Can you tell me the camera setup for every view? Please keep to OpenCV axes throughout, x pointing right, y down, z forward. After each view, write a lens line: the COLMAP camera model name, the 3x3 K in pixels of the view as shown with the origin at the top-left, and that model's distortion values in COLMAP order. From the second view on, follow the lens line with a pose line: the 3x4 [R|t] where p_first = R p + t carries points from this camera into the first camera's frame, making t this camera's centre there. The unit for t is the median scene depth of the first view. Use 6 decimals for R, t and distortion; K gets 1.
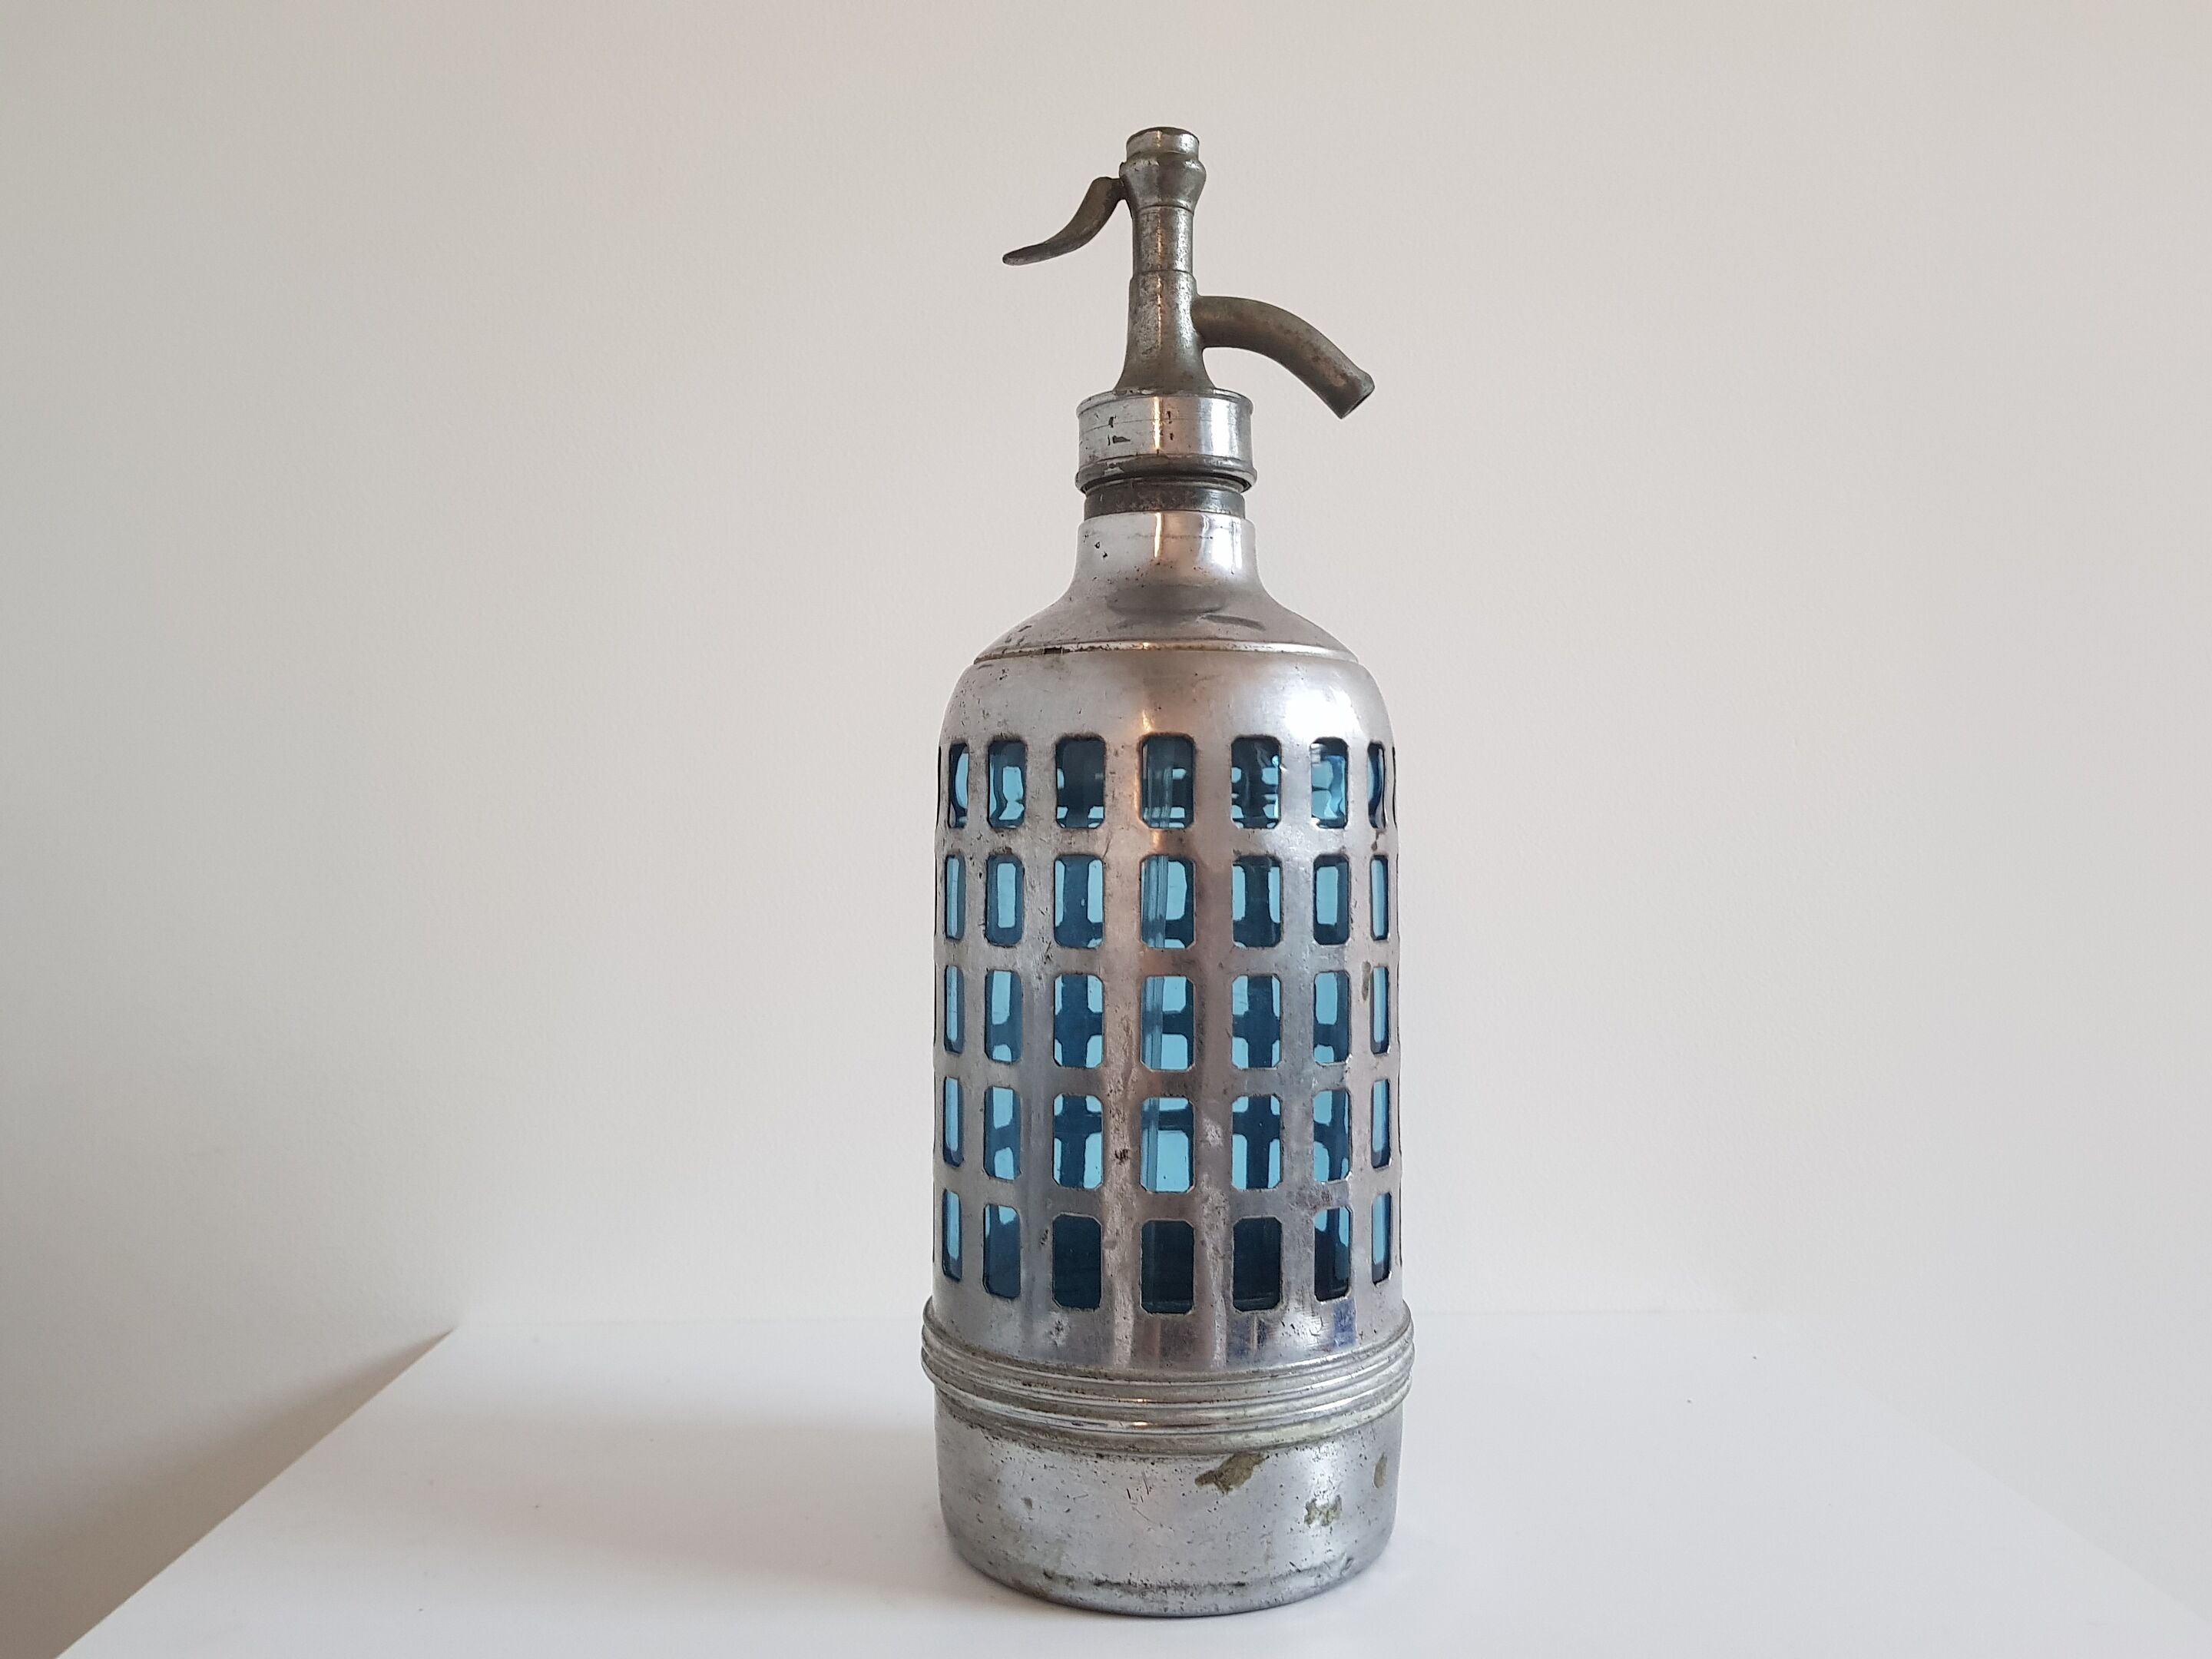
lens RADIAL K [[1856.4, 0, 1121.5], [0, 1856.4, 841.5], [0, 0, 1]] dist [0.074406, -0.022115]
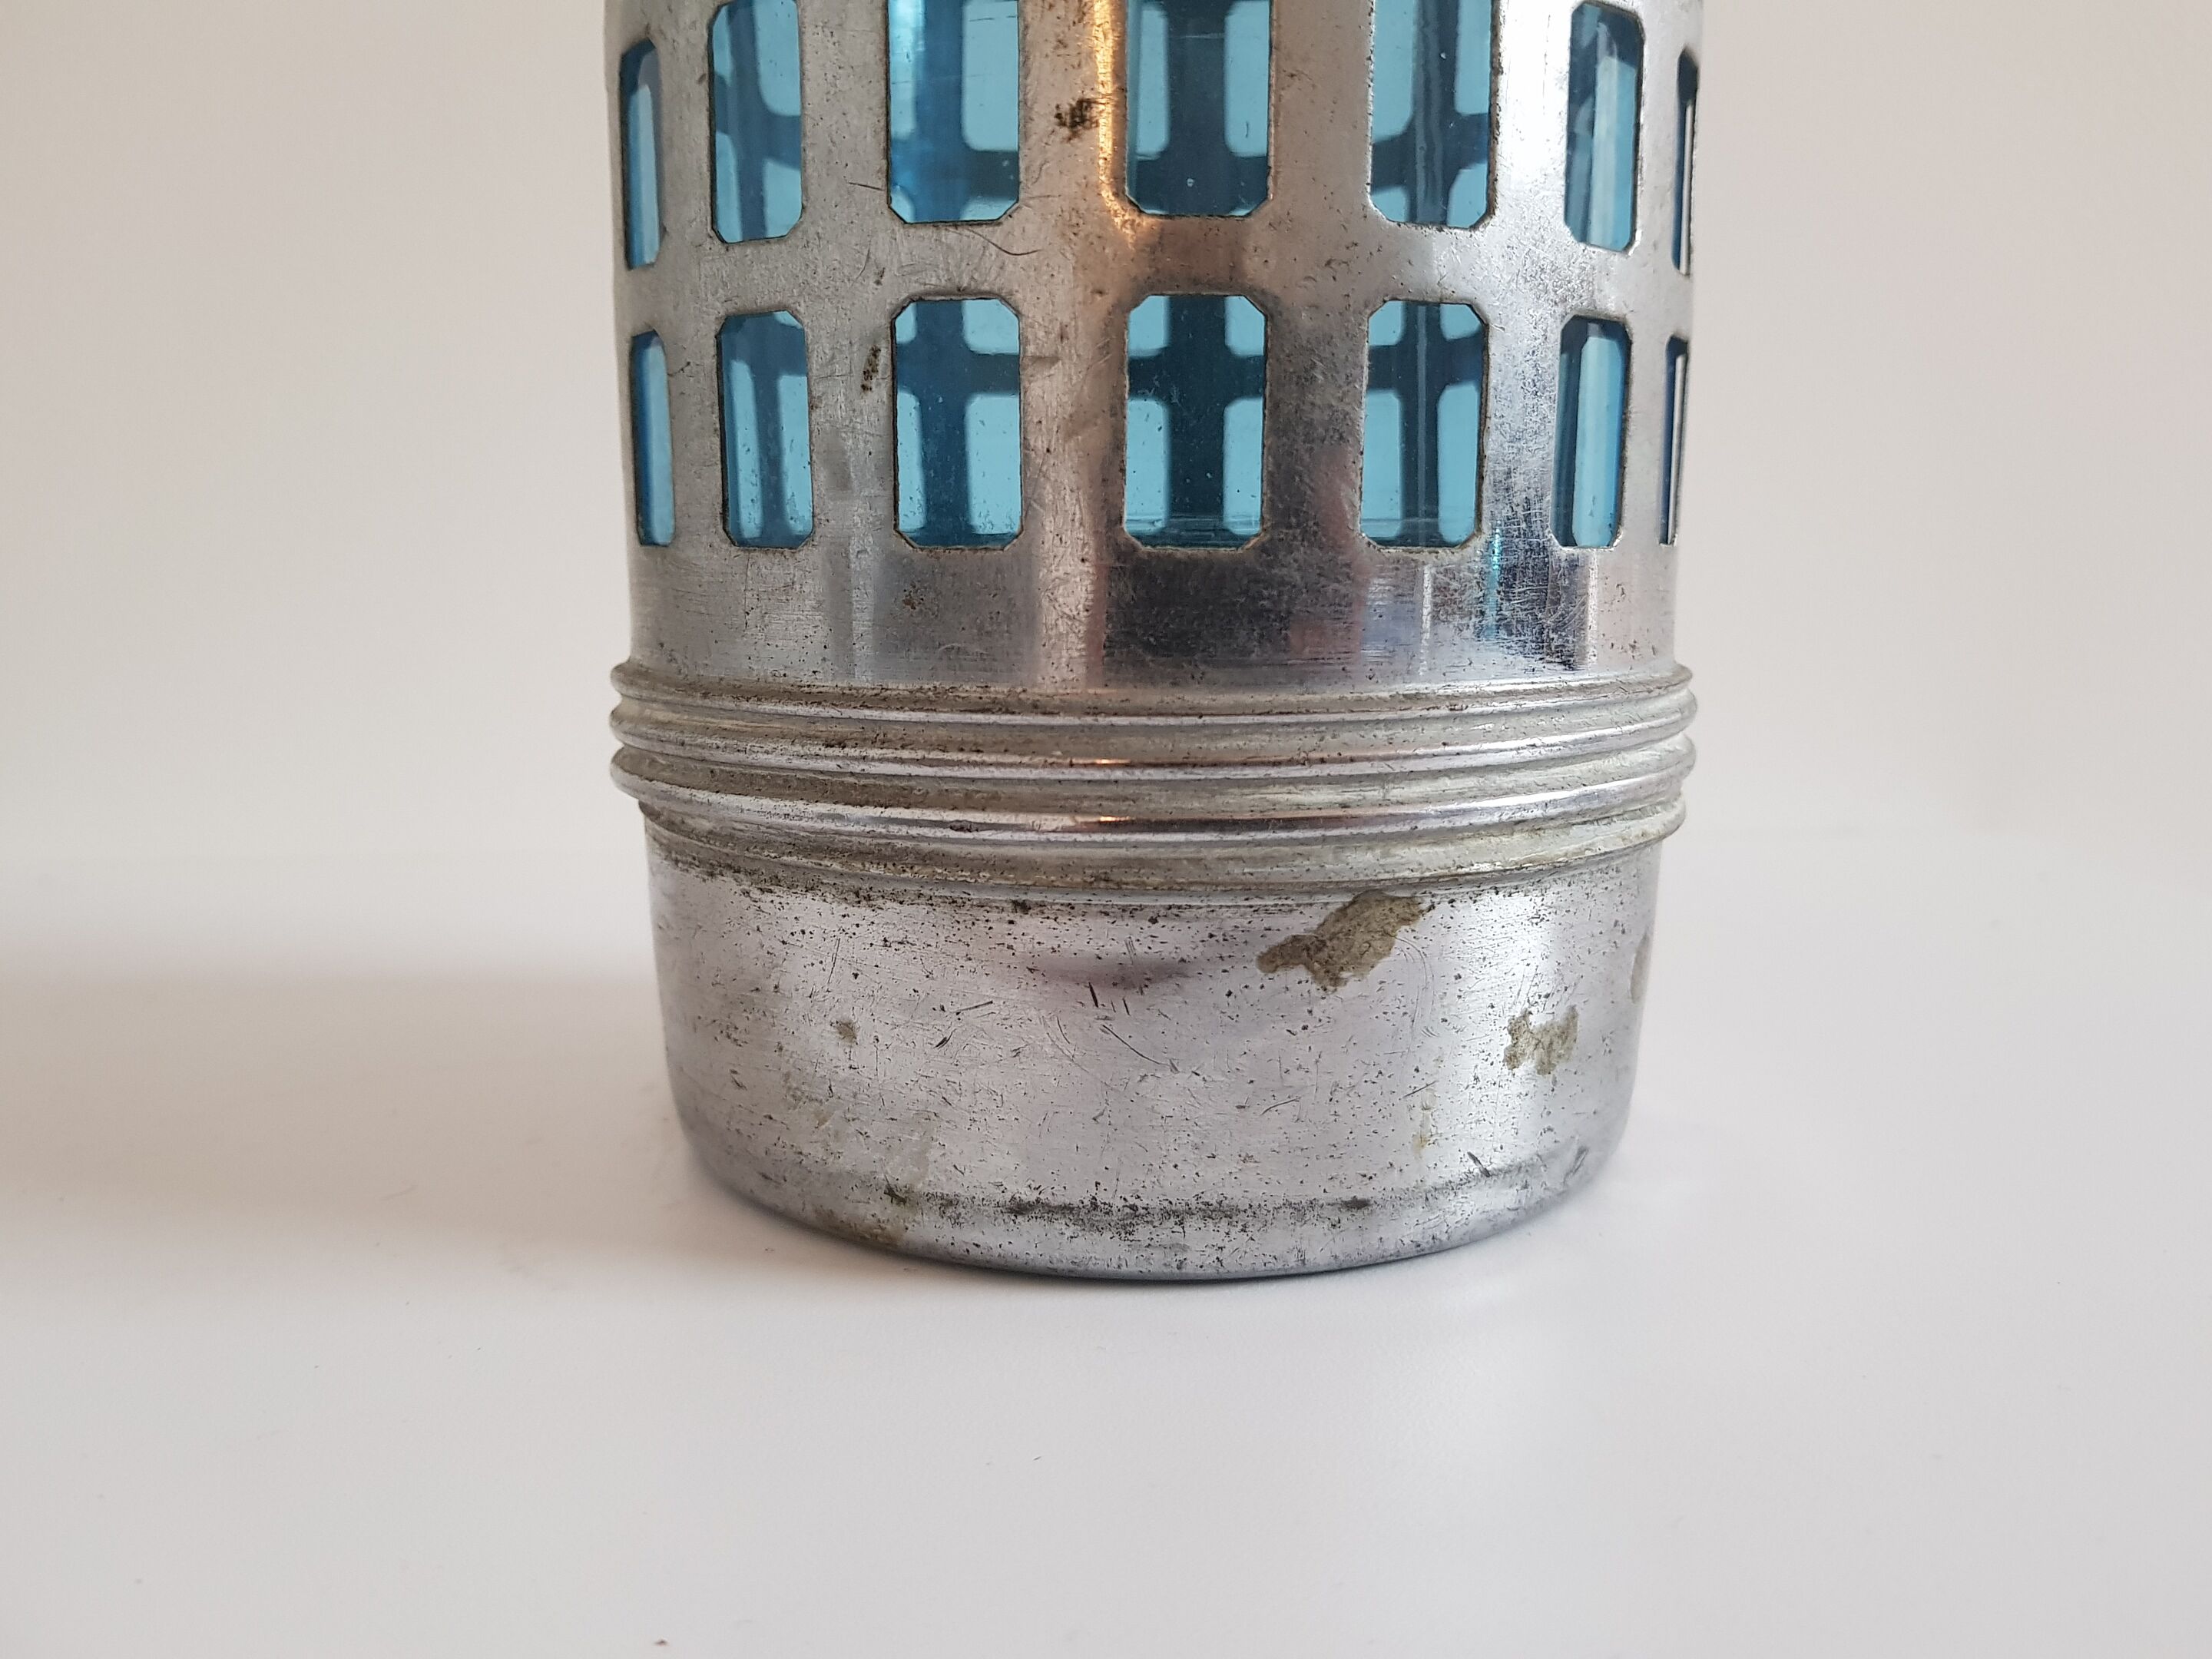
lens RADIAL K [[1856.4, 0, 1093.6], [0, 1856.4, 824.6], [0, 0, 1]] dist [0.074406, -0.022115]
pose [[0.998372, -0.010364, 0.056095, -0.017929], [0.002359, 0.990017, 0.140925, 0.252772], [-0.056996, -0.140563, 0.988430, 0.603091]]
